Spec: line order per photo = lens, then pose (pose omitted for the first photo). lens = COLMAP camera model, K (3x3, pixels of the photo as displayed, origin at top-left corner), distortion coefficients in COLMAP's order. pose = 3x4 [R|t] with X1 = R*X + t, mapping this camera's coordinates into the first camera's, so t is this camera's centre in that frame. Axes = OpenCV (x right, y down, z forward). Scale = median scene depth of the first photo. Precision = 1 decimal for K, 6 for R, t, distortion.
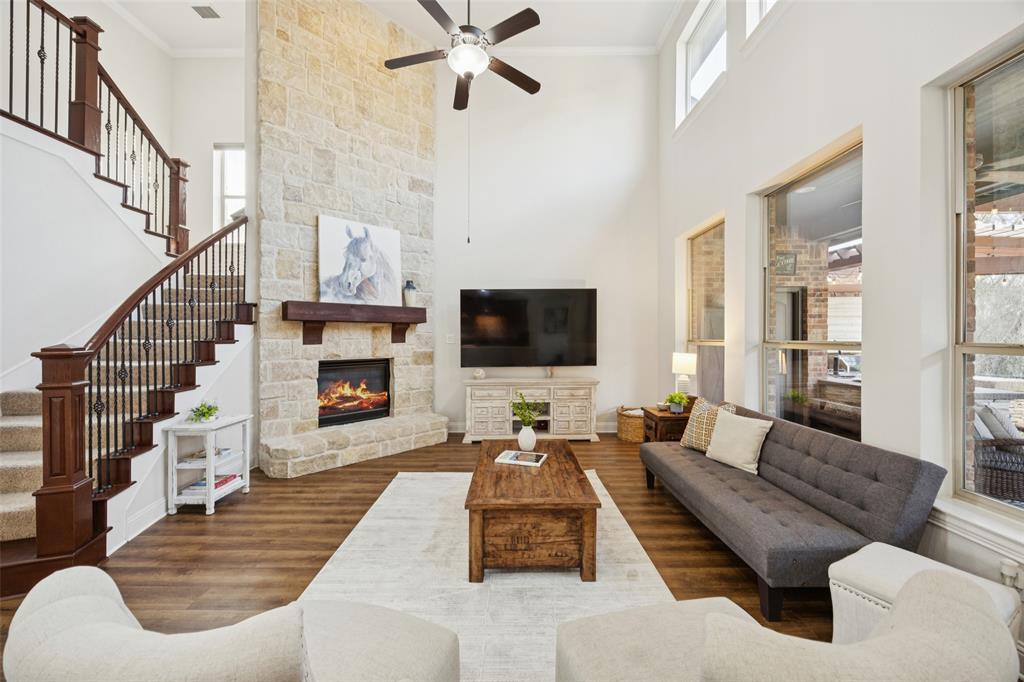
lens RADIAL K [[389.6, 0, 512.2], [0, 389.6, 336.8], [0, 0, 1]] dist [-0.004844, 0.000120]
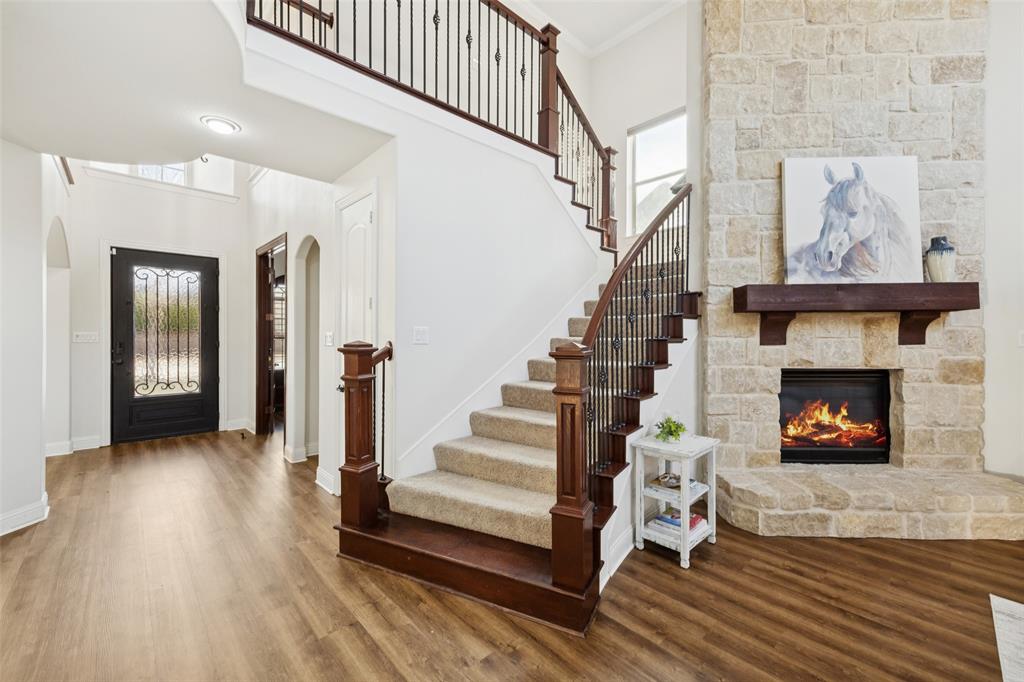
lens RADIAL K [[413.0, 0, 513.0], [0, 413.0, 334.0], [0, 0, 1]] dist [0.010478, -0.001210]
pose [[0.685961, 0.000854, -0.727638, -0.303977], [-0.001315, 0.999999, -0.000066, 0.000112], [0.727637, 0.001002, 0.685961, 0.142874]]
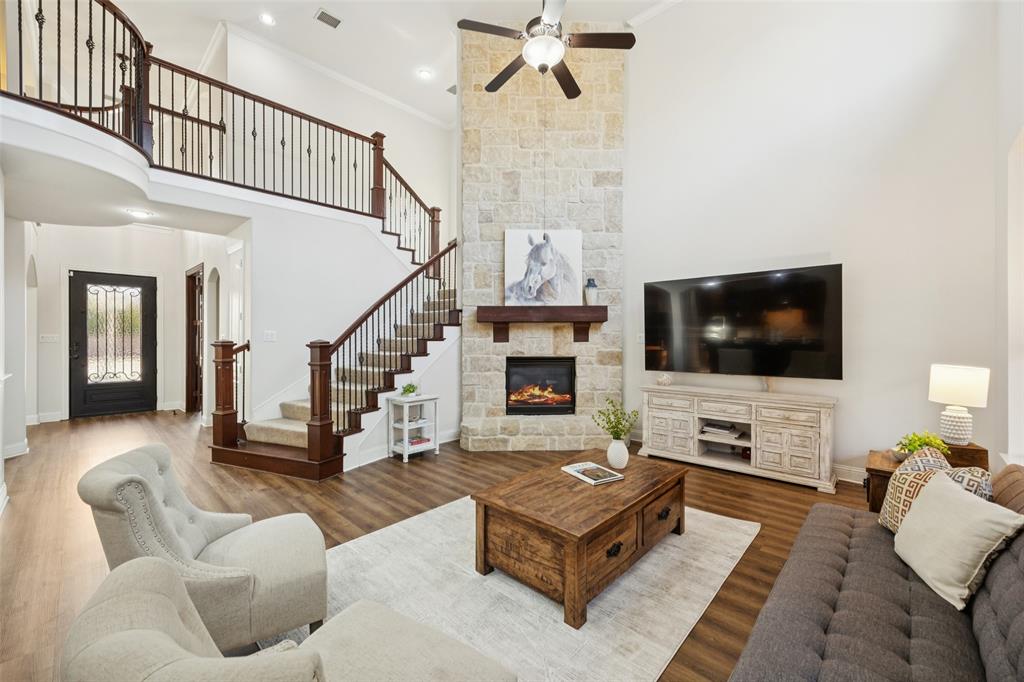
lens RADIAL K [[410.3, 0, 513.0], [0, 410.3, 336.6], [0, 0, 1]] dist [0.005492, 0.000186]
pose [[0.727807, 0.002351, -0.685778, 0.375103], [-0.001373, 0.999997, 0.001970, 0.000073], [0.685781, -0.000492, 0.727808, 0.137845]]
